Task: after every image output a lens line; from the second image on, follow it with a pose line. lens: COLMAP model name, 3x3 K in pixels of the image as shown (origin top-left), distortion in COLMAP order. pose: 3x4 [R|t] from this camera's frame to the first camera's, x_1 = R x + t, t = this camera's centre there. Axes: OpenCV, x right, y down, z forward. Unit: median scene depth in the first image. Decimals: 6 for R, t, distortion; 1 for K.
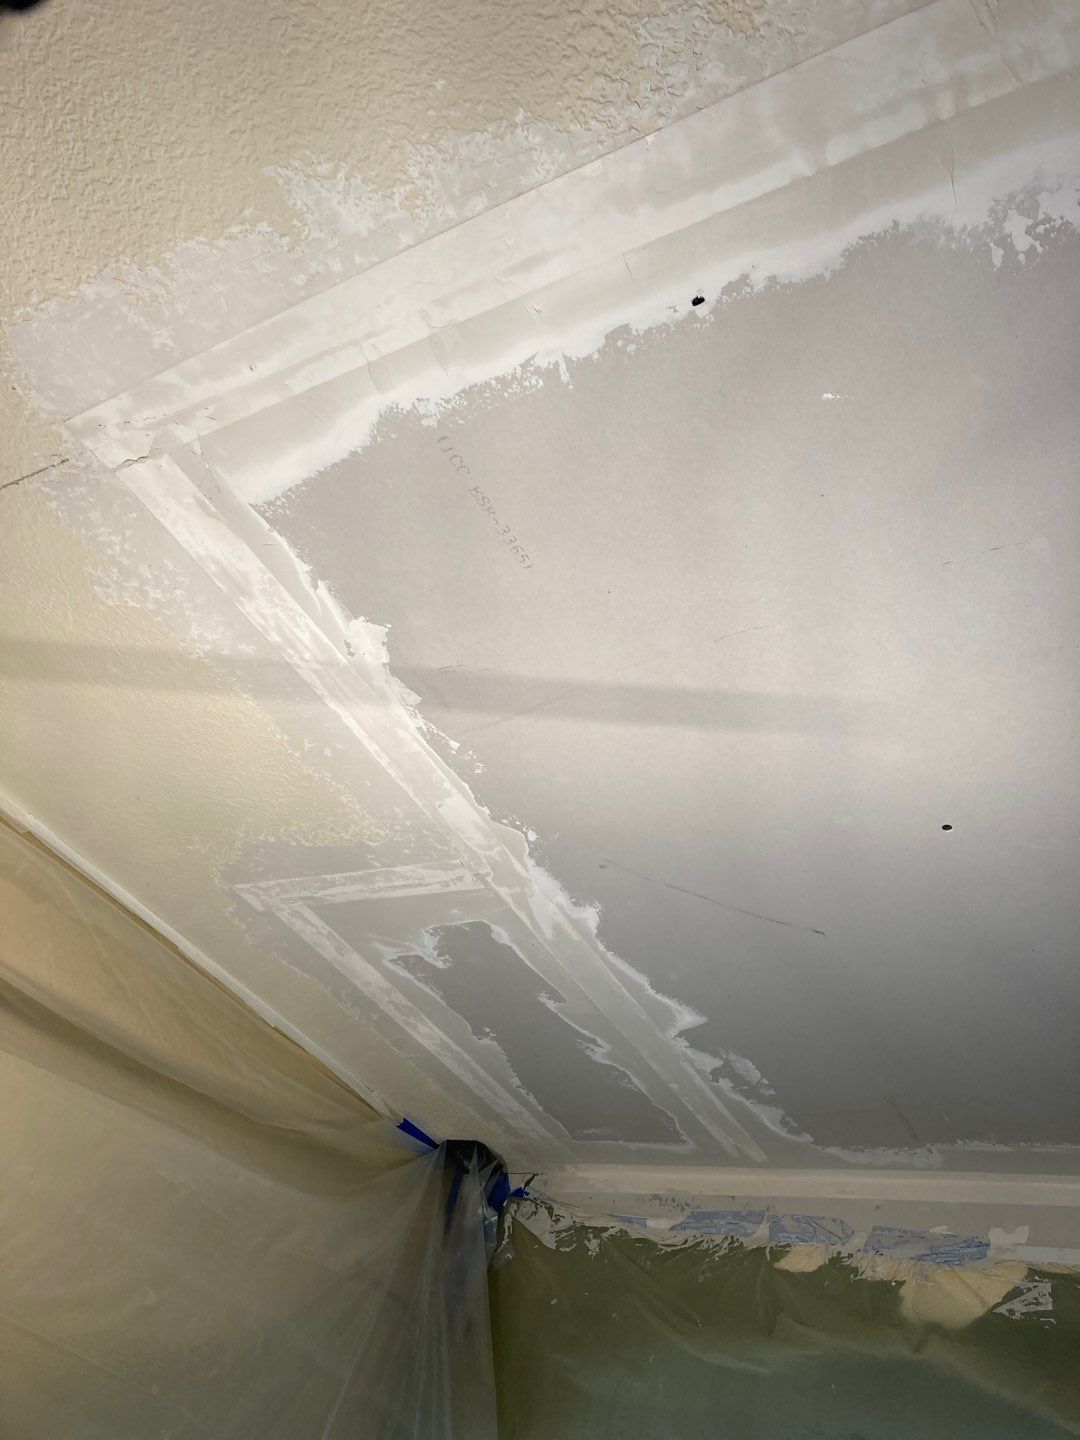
lens RADIAL K [[1136.5, 0, 537.5], [0, 1136.5, 718.2], [0, 0, 1]] dist [0.017327, -0.021638]
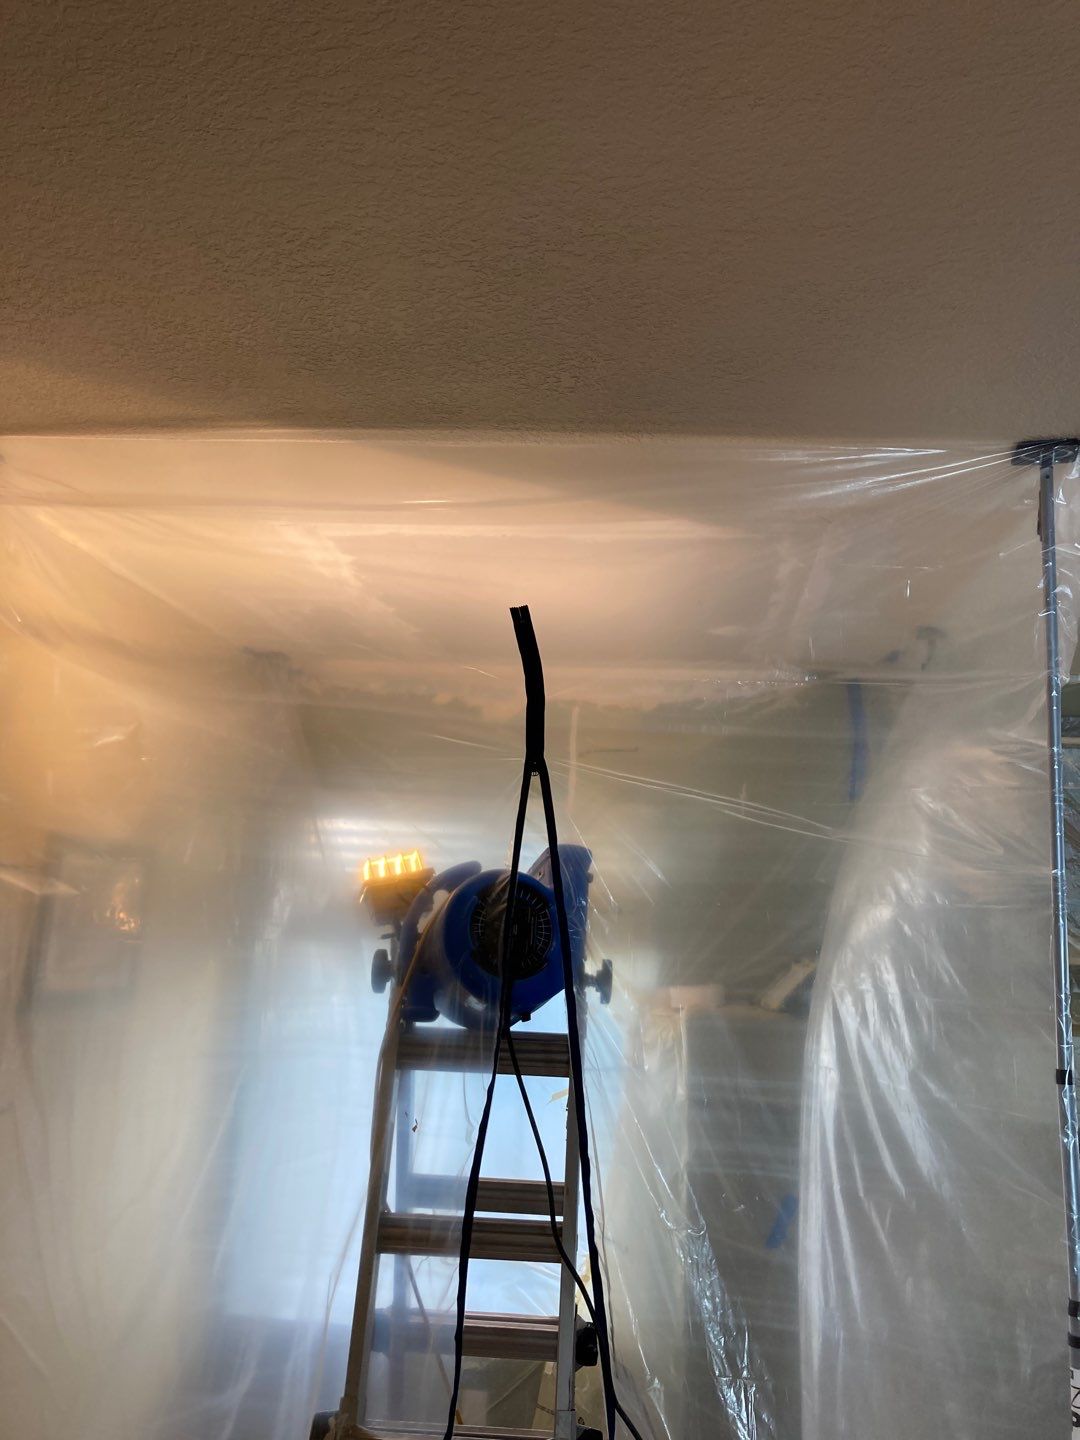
lens RADIAL K [[1136.5, 0, 535.1], [0, 1136.5, 724.3], [0, 0, 1]] dist [0.017327, -0.021638]
pose [[0.900175, -0.119838, 0.418716, -1.368219], [-0.157575, 0.806655, 0.569630, -1.997345], [-0.406023, -0.578746, 0.707247, -1.806014]]
